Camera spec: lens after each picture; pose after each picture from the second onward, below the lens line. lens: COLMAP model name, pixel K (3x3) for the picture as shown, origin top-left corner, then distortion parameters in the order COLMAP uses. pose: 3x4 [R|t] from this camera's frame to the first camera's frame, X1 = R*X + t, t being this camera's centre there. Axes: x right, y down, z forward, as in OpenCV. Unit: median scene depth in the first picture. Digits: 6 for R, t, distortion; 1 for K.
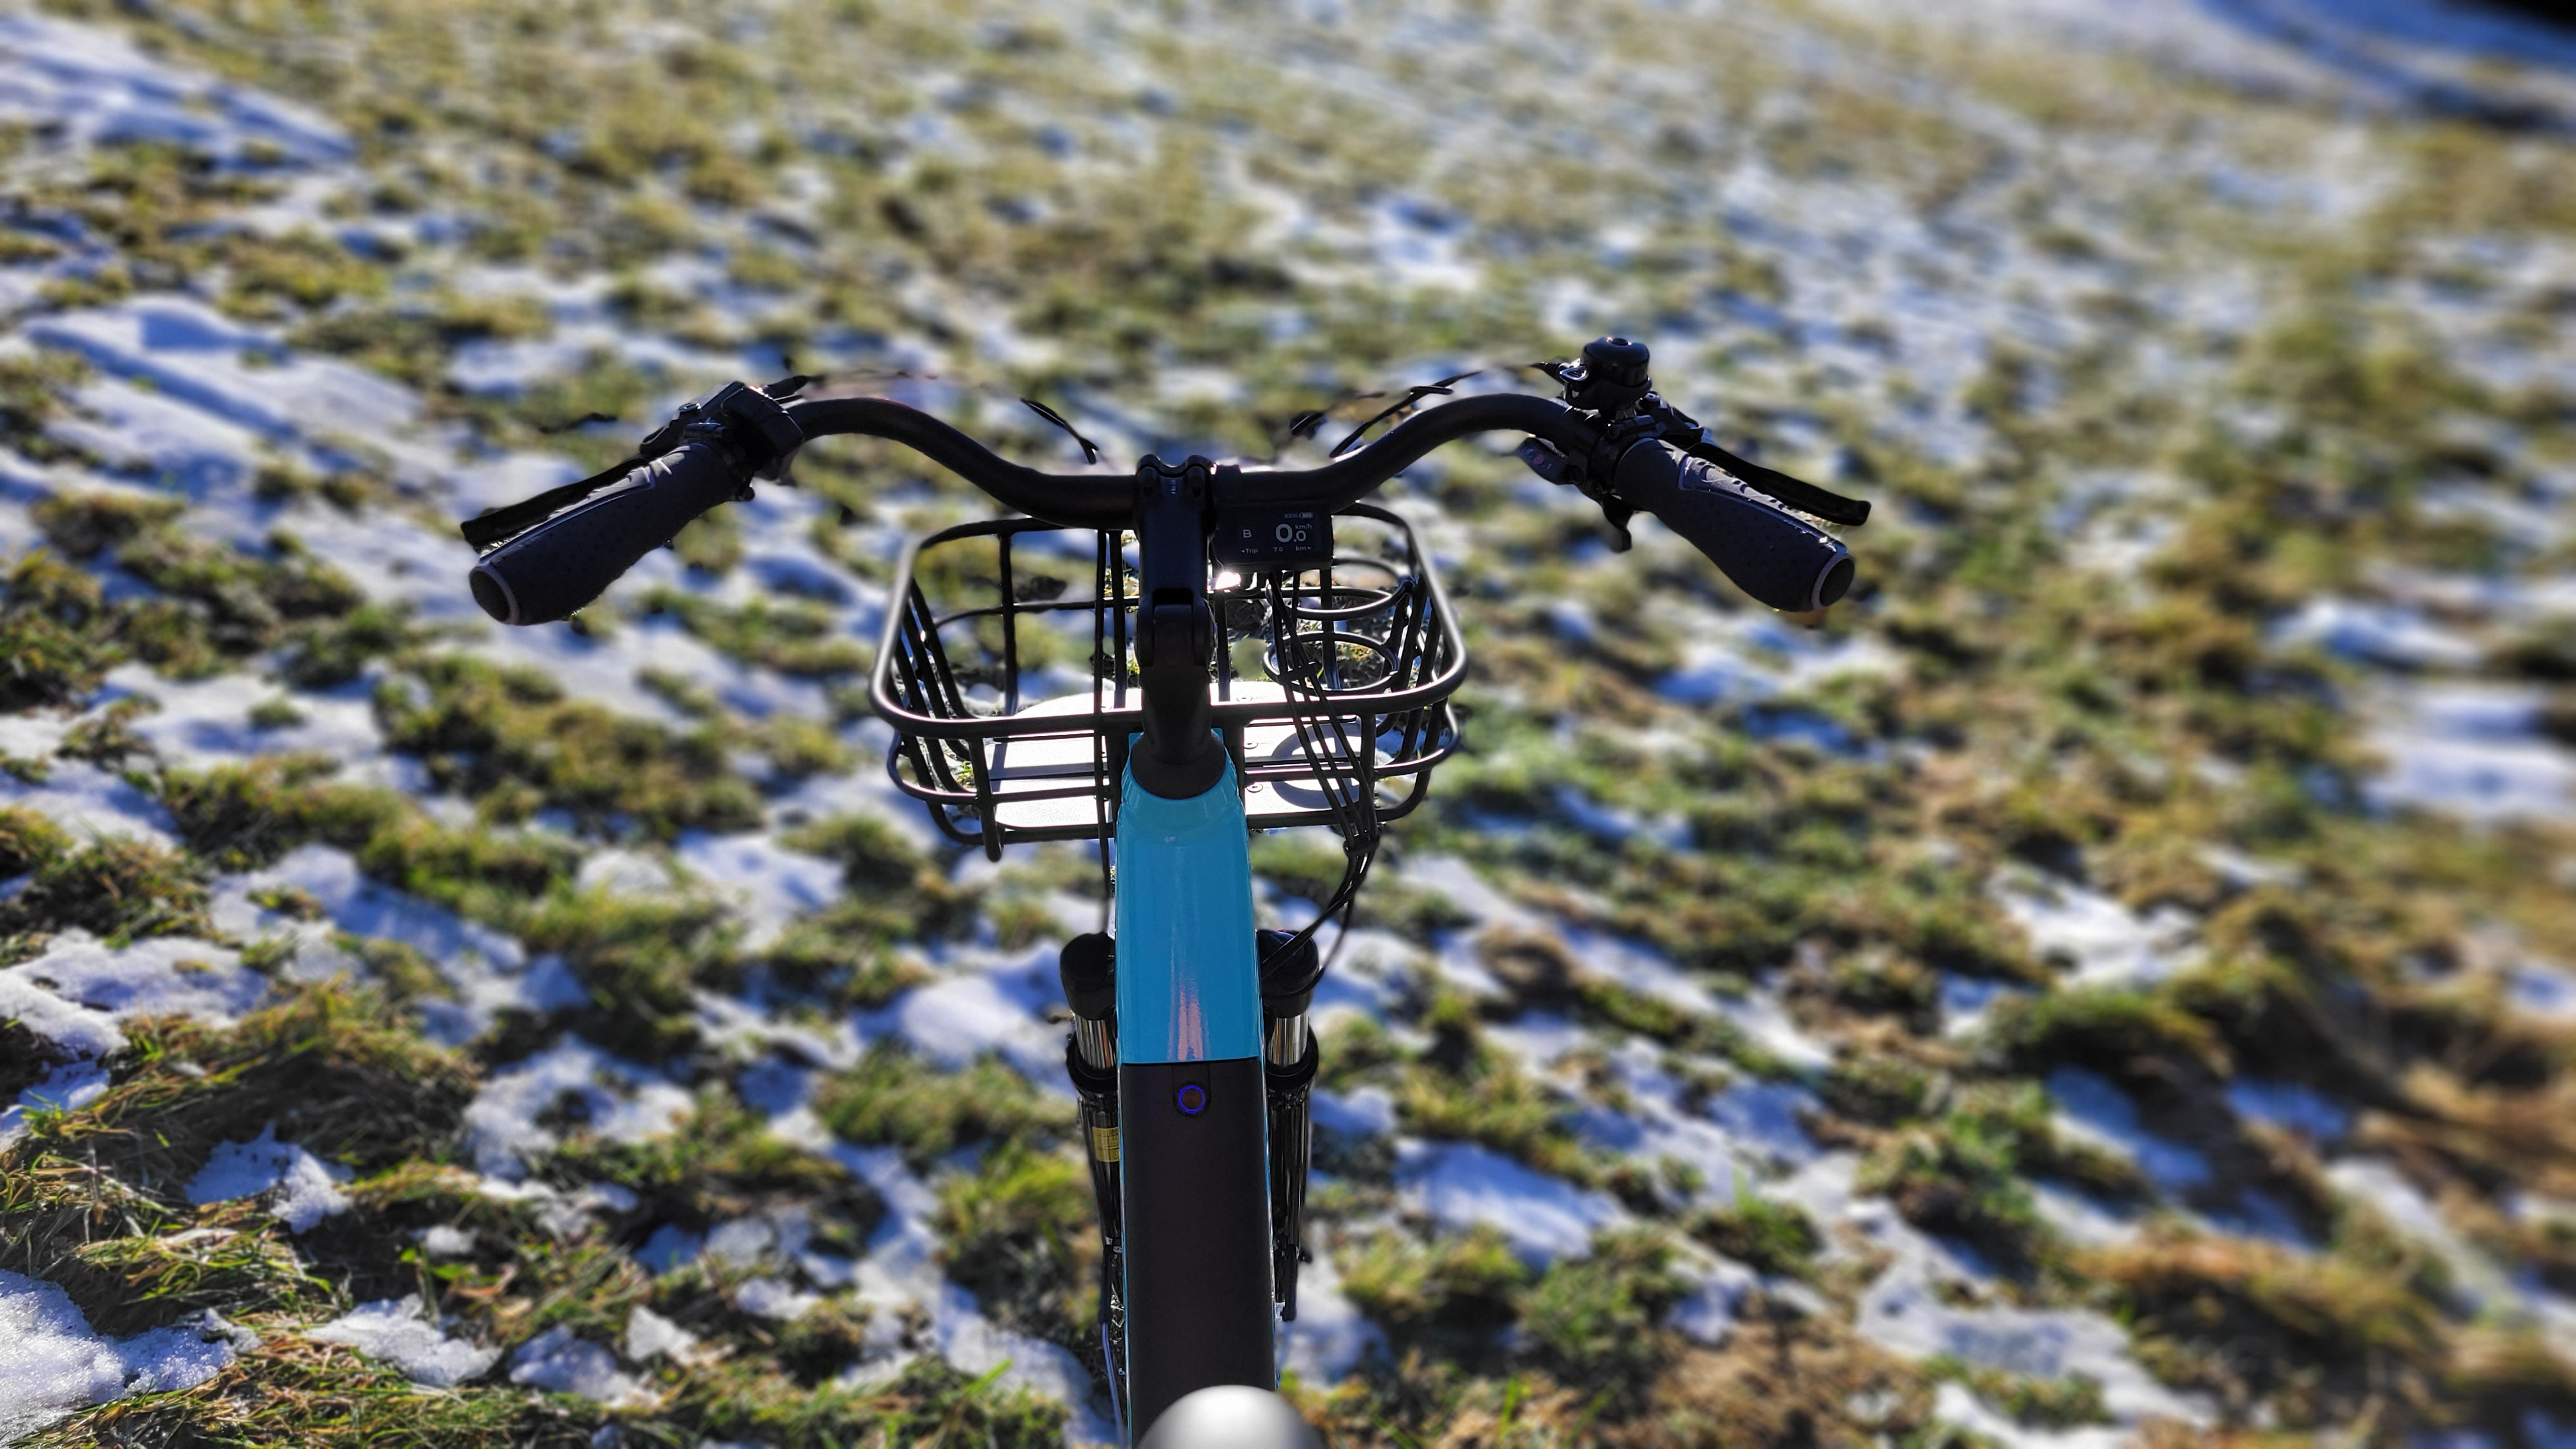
lens RADIAL K [[1944.6, 0, 1300.8], [0, 1944.6, 720.5], [0, 0, 1]] dist [0.041101, -0.027210]
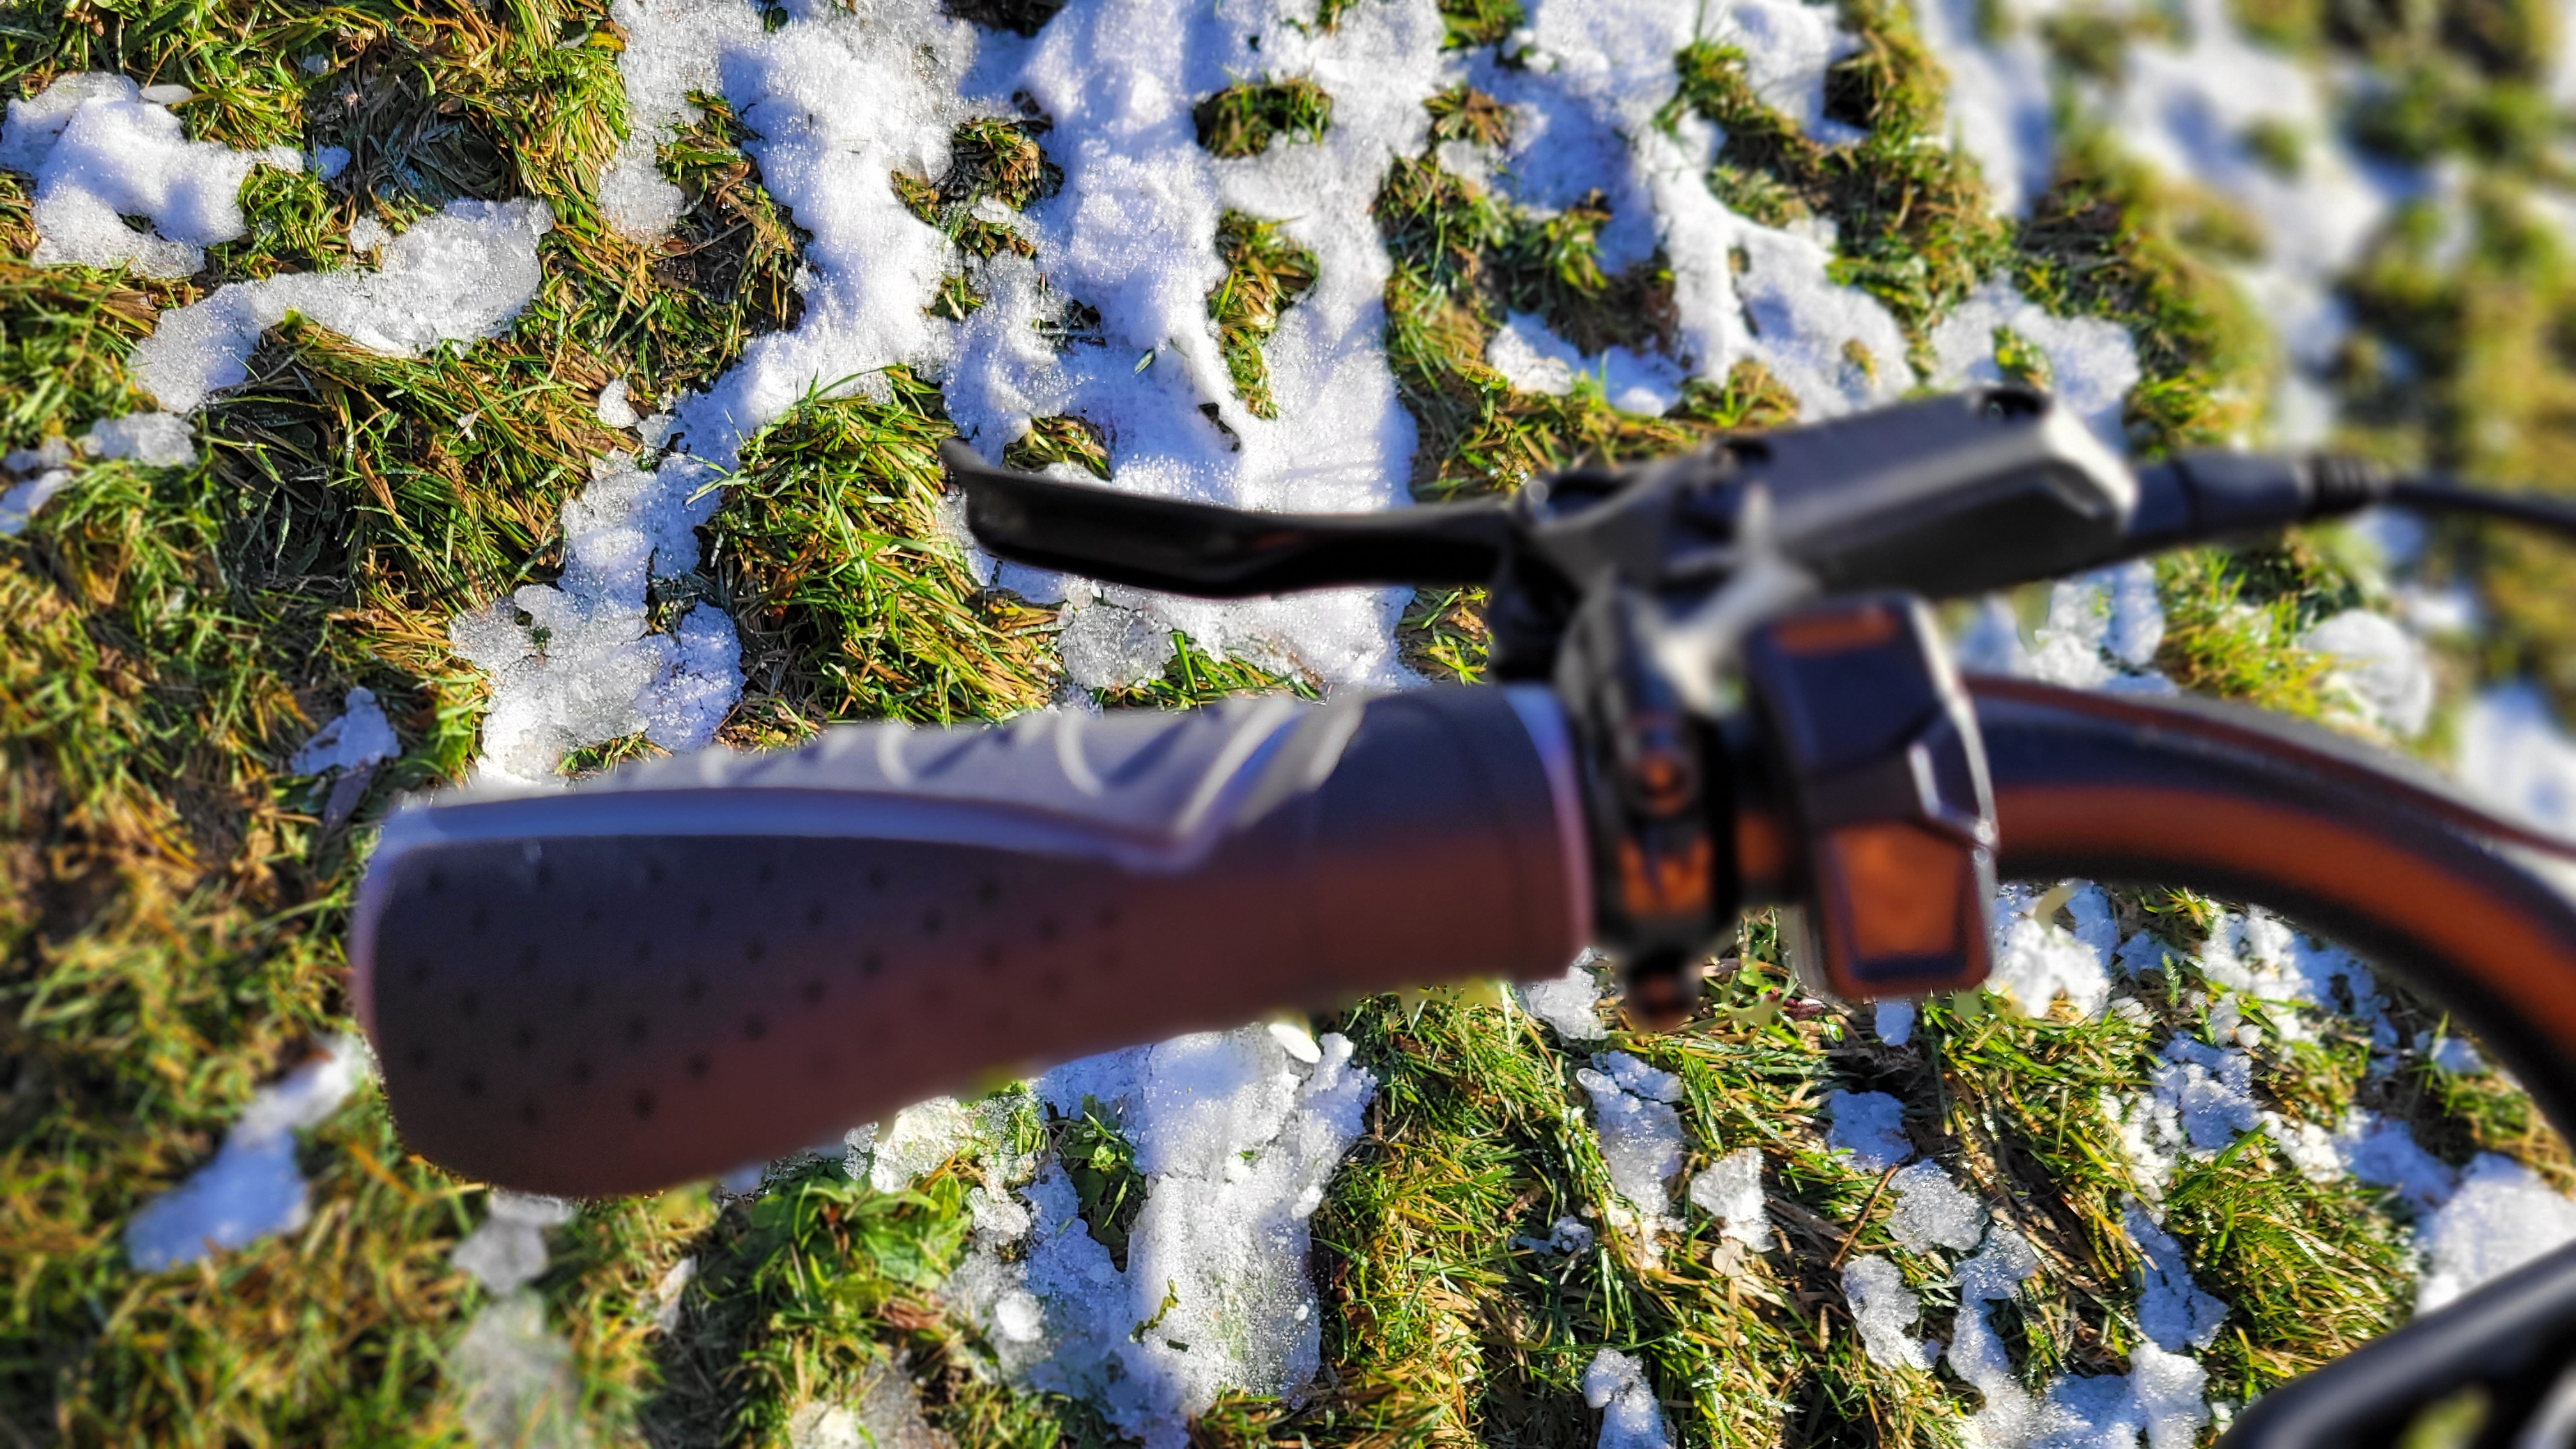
lens RADIAL K [[1944.6, 0, 1311.4], [0, 1944.6, 661.0], [0, 0, 1]] dist [0.041101, -0.027210]
pose [[0.331354, 0.754353, -0.566706, -0.084976], [-0.537796, 0.644519, 0.543480, -0.074502], [0.775229, 0.124688, 0.619252, 0.282367]]
